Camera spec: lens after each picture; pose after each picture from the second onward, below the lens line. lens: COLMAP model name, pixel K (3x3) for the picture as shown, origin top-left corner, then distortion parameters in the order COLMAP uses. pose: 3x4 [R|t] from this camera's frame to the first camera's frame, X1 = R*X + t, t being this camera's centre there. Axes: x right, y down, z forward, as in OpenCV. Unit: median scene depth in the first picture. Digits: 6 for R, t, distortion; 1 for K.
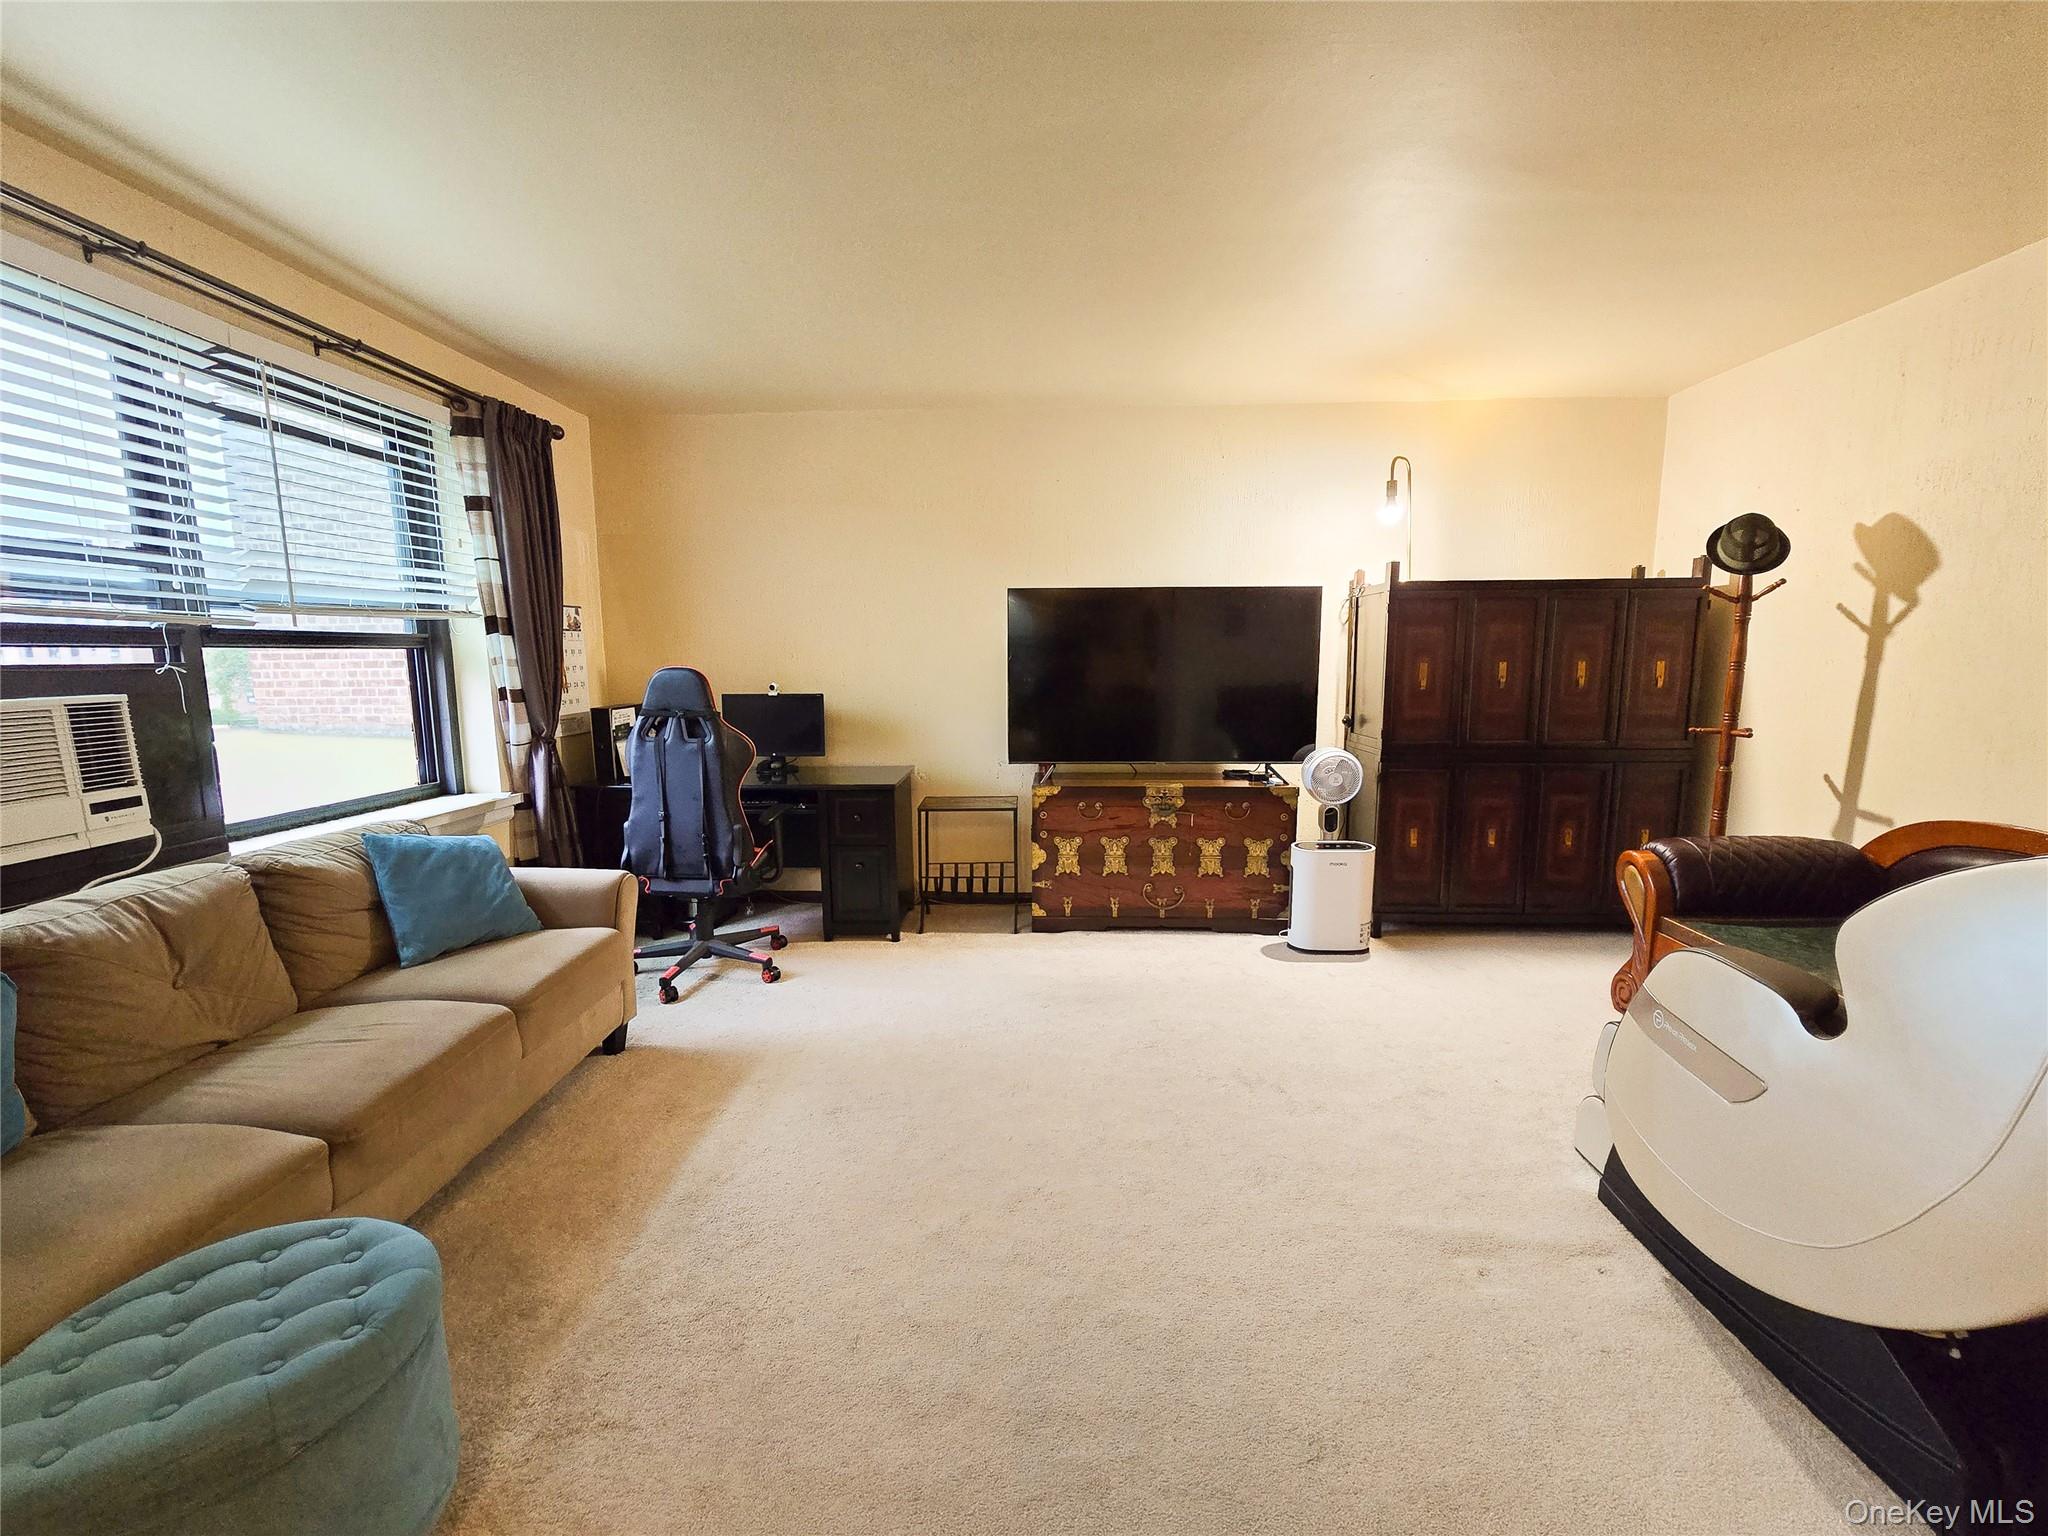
lens RADIAL K [[840.8, 0, 1023.2], [0, 840.8, 769.7], [0, 0, 1]] dist [-0.013047, 0.003835]
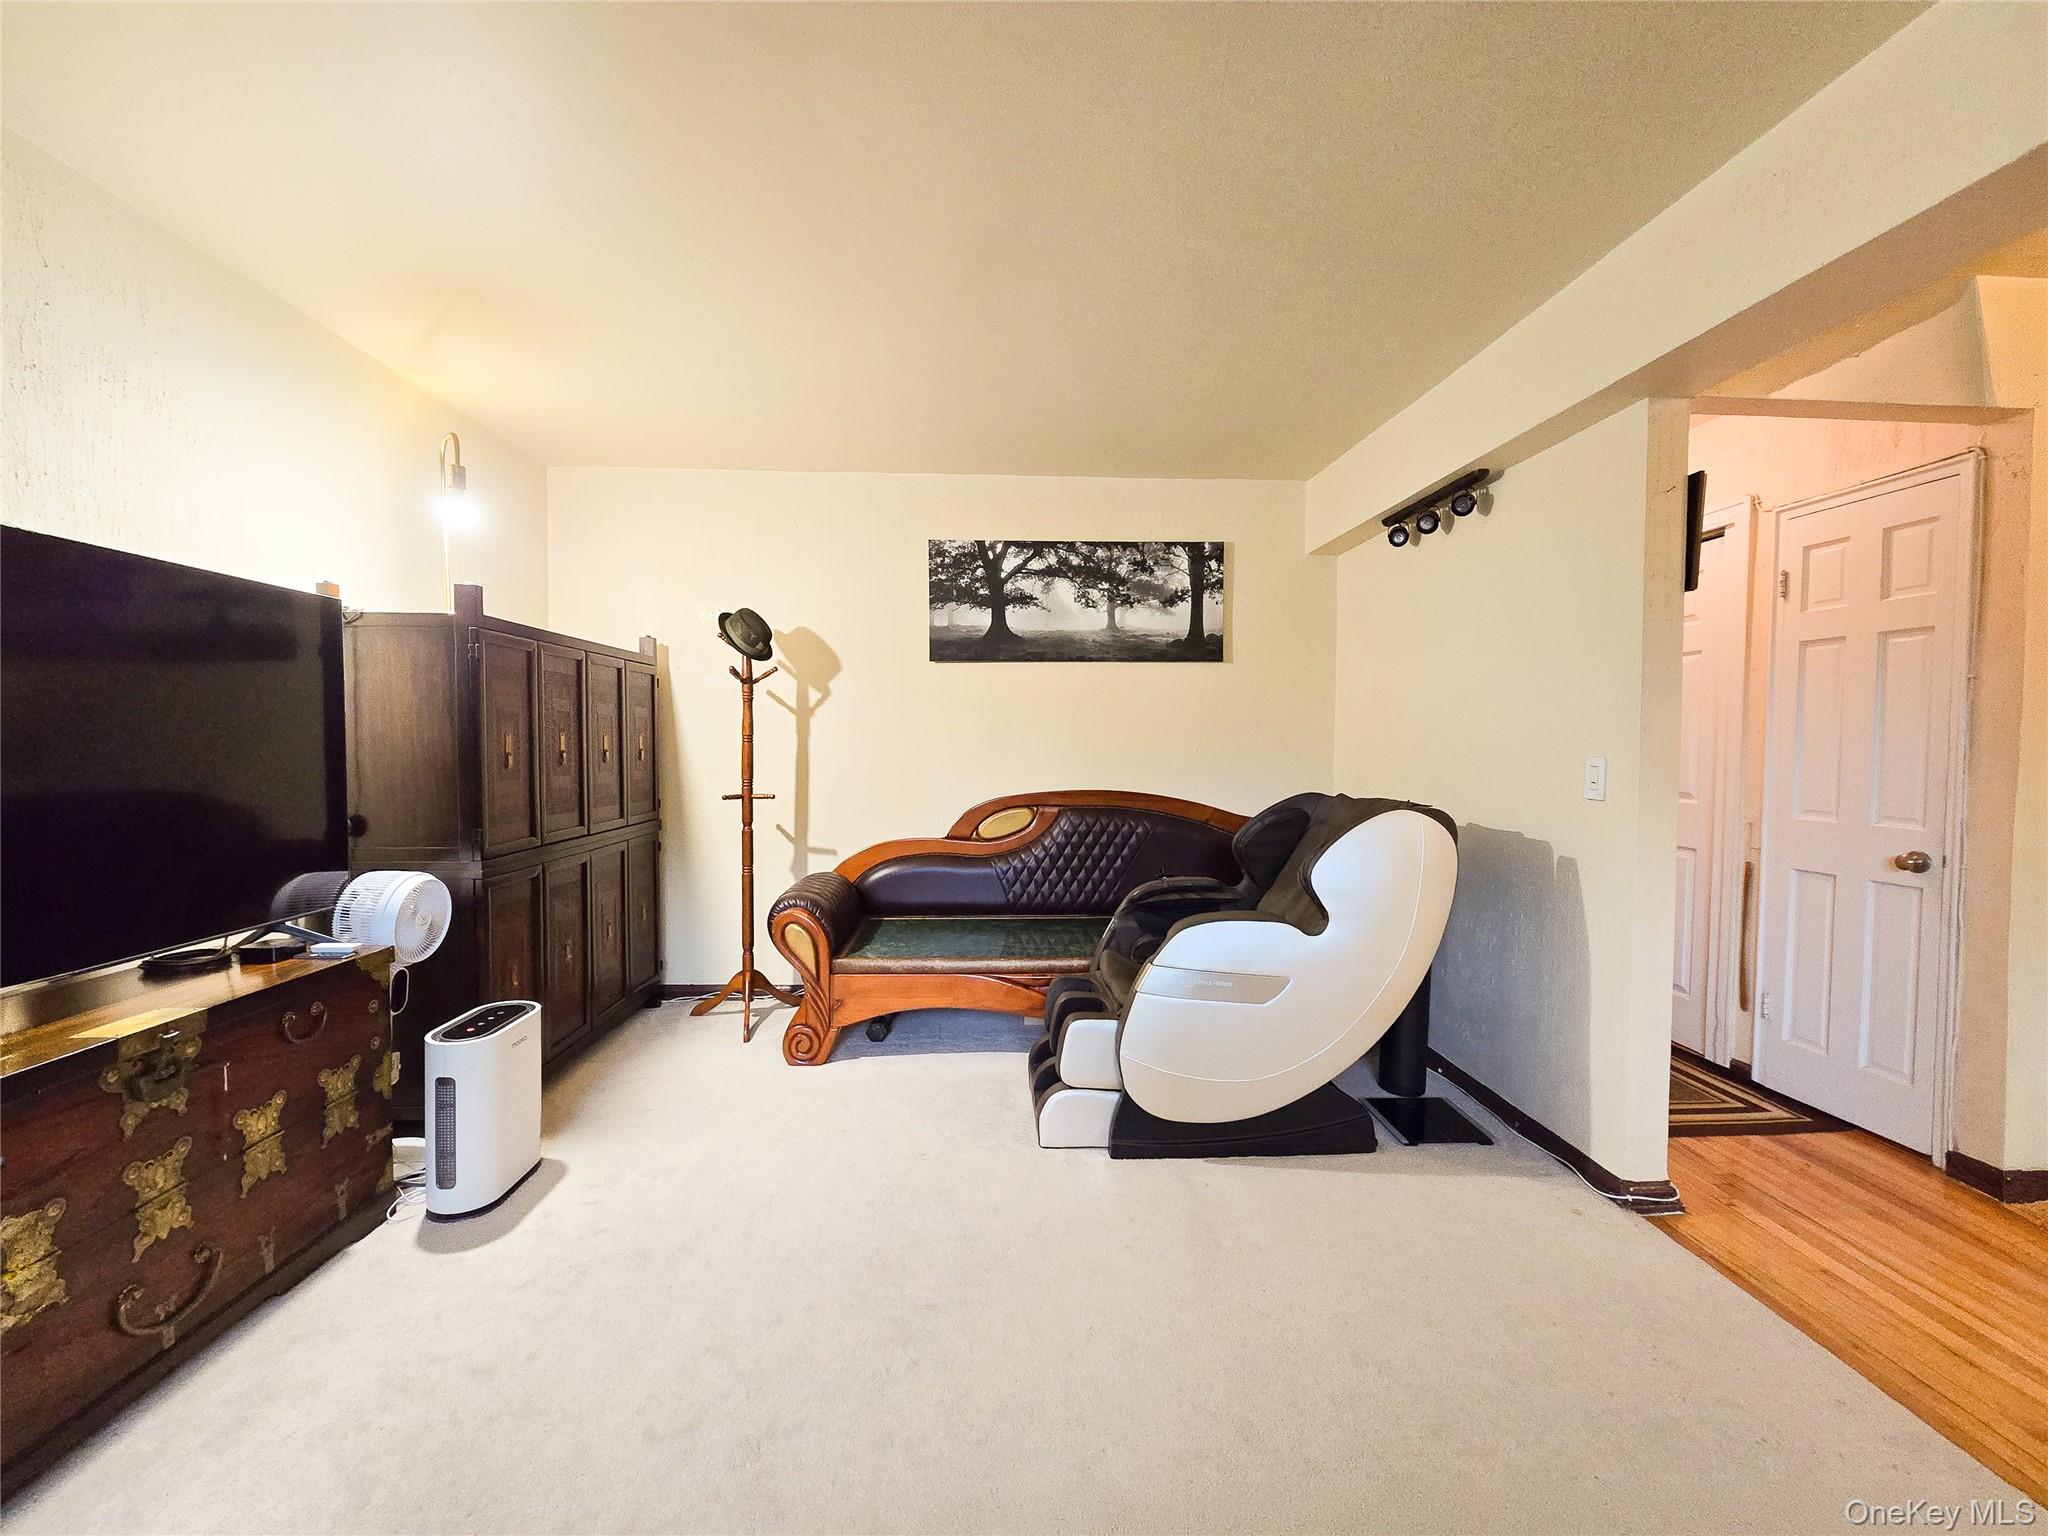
lens RADIAL K [[840.8, 0, 1016.3], [0, 840.8, 772.9], [0, 0, 1]] dist [-0.013047, 0.003835]
pose [[-0.086232, -0.028996, 0.995853, -0.282895], [0.132382, 0.990379, 0.040300, -0.065464], [-0.987441, 0.135308, -0.081564, 0.638806]]
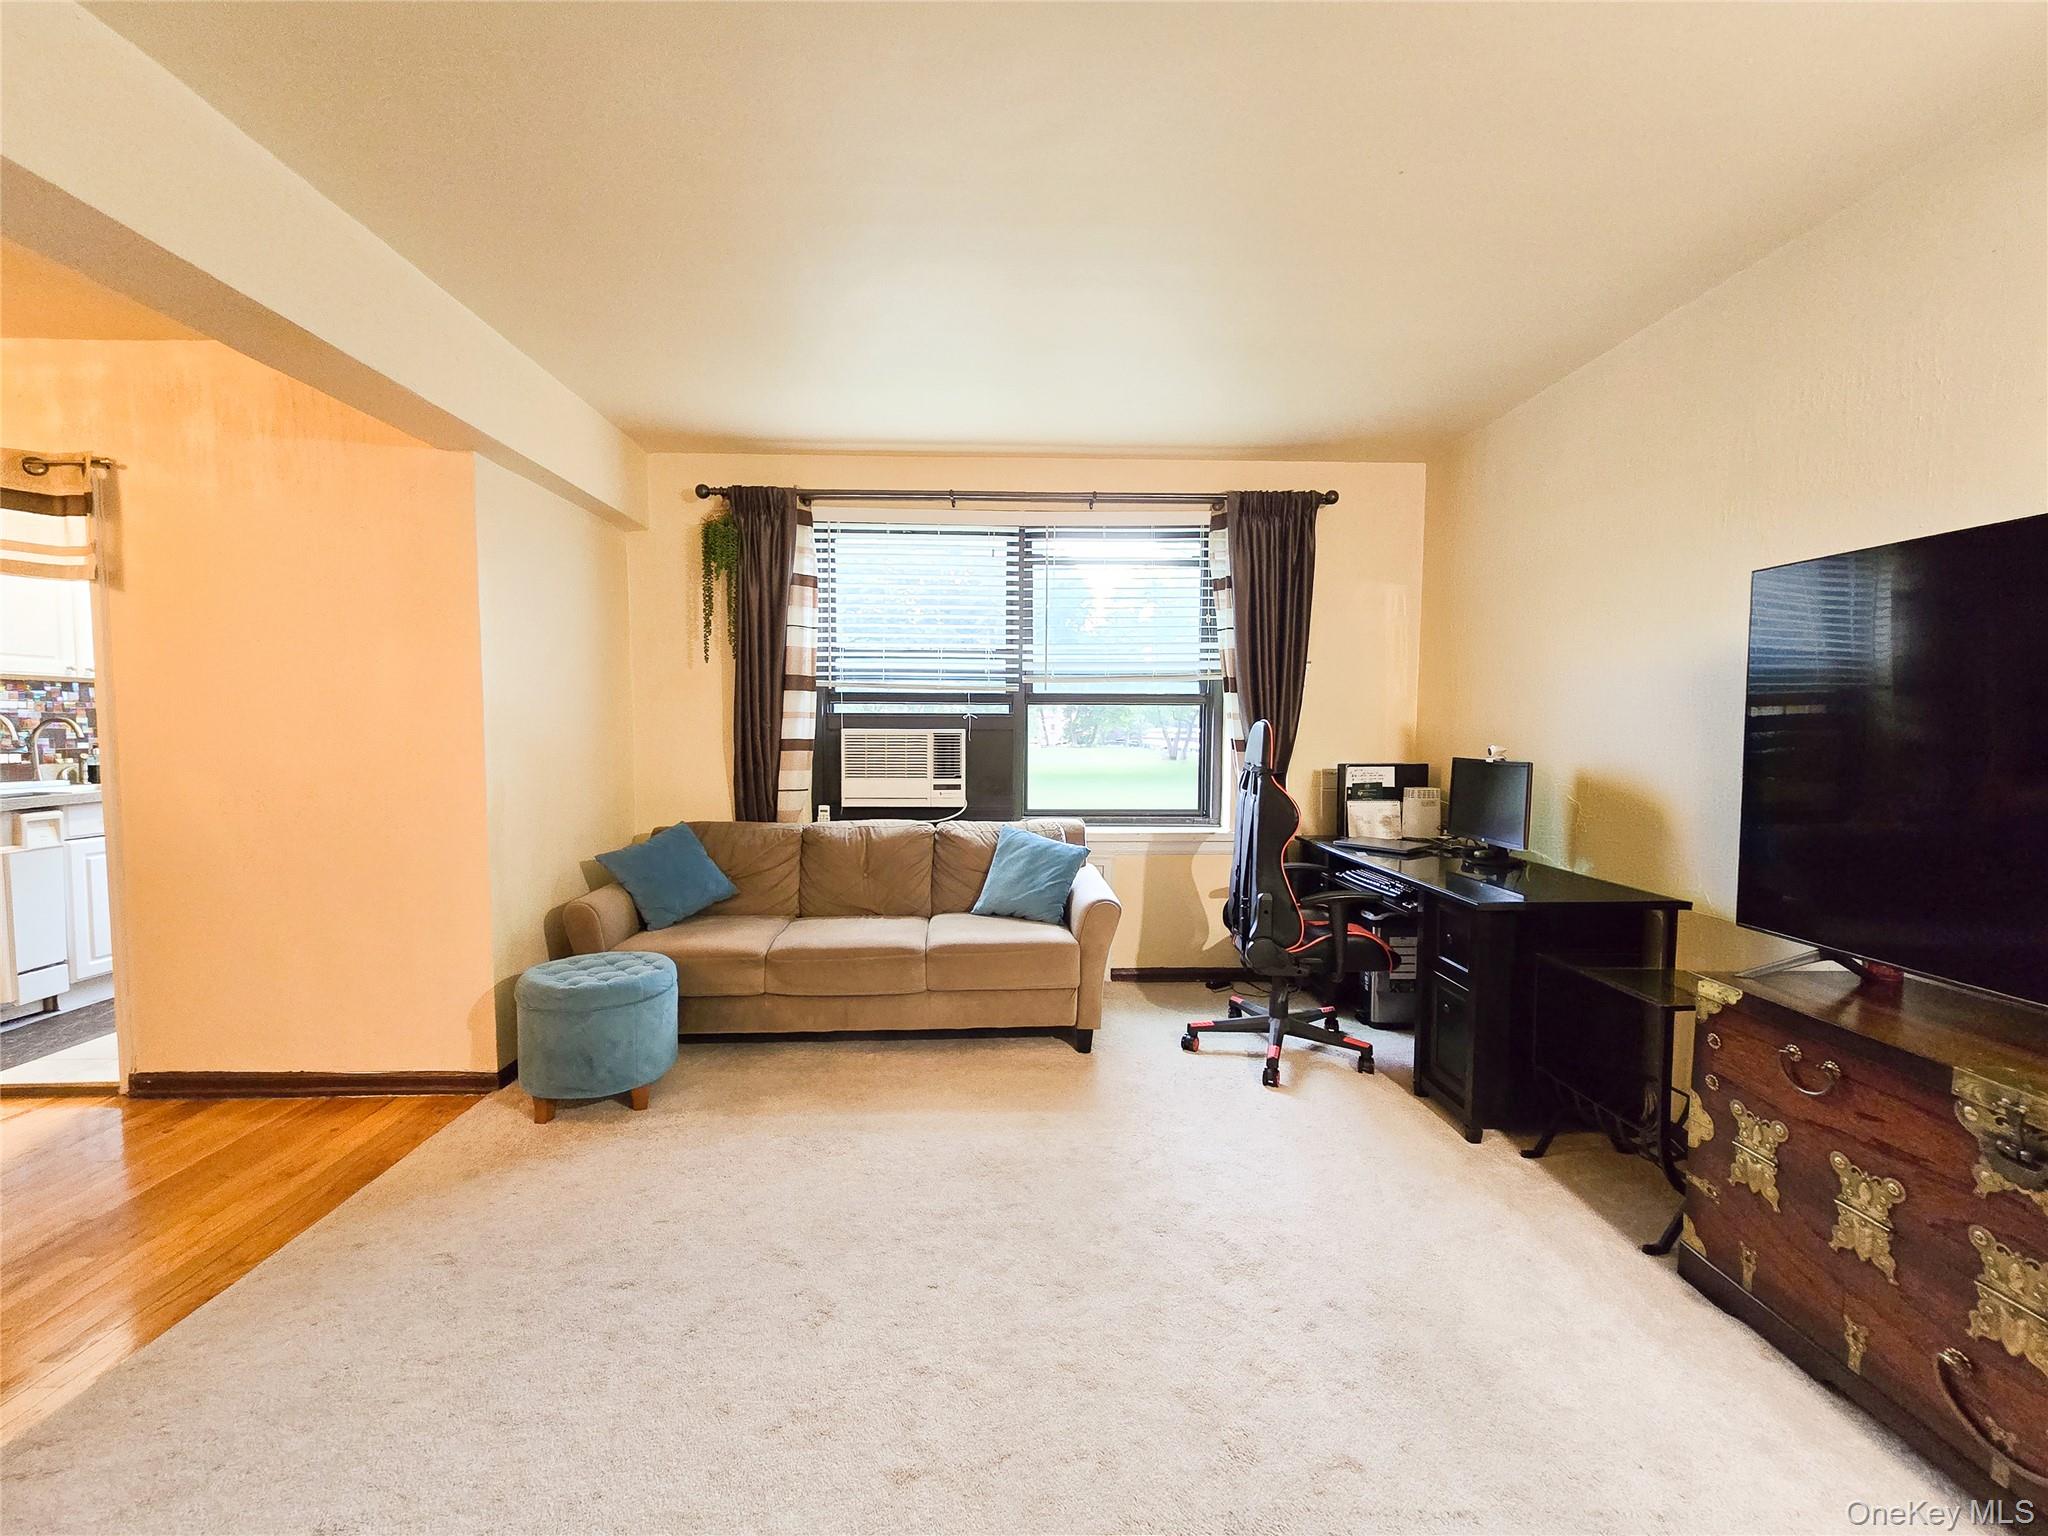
lens RADIAL K [[840.8, 0, 1016.9], [0, 840.8, 763.9], [0, 0, 1]] dist [-0.013047, 0.003835]
pose [[0.073186, 0.057604, -0.995653, 0.485482], [-0.139791, 0.989067, 0.046947, -0.072402], [0.987473, 0.135748, 0.080438, 0.593278]]
